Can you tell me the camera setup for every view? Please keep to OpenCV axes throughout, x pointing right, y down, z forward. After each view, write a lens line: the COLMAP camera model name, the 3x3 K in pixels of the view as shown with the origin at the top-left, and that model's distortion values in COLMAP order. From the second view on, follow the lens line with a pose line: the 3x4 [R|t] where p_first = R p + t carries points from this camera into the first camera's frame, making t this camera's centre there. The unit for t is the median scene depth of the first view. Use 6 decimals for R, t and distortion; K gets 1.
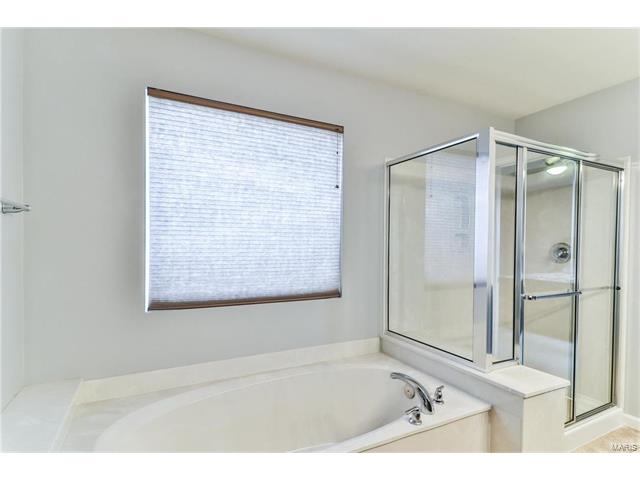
lens RADIAL K [[326.2, 0, 319.8], [0, 326.2, 242.3], [0, 0, 1]] dist [-0.004677, -0.002001]
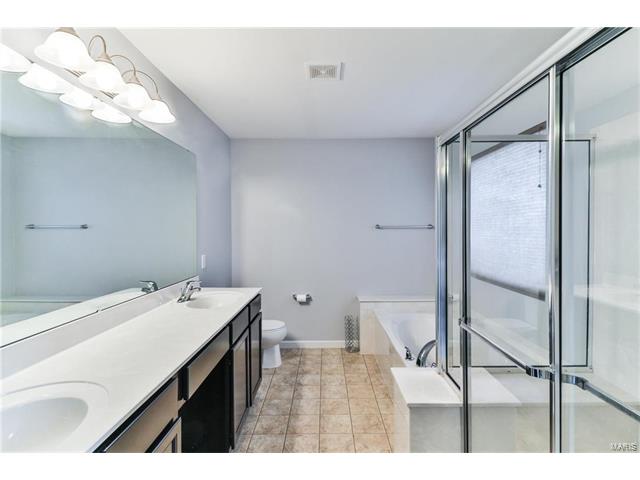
lens RADIAL K [[326.2, 0, 320.3], [0, 326.2, 236.3], [0, 0, 1]] dist [-0.004677, -0.002001]
pose [[-0.448209, 0.008720, -0.893886, 1.288843], [-0.003309, 0.999929, 0.011413, -0.030665], [0.893923, 0.008074, -0.448149, 0.893177]]
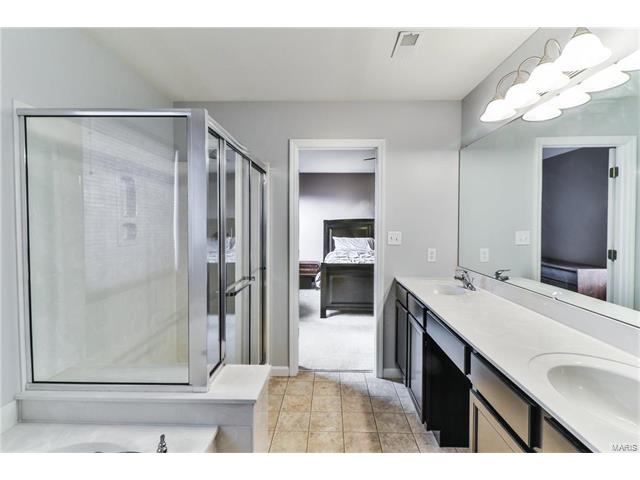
lens RADIAL K [[326.2, 0, 314.3], [0, 326.2, 227.0], [0, 0, 1]] dist [-0.004677, -0.002001]
pose [[0.467052, -0.022031, 0.883955, -0.077286], [-0.002626, 0.999651, 0.026301, -0.043116], [-0.884226, -0.014605, 0.466831, 0.226366]]
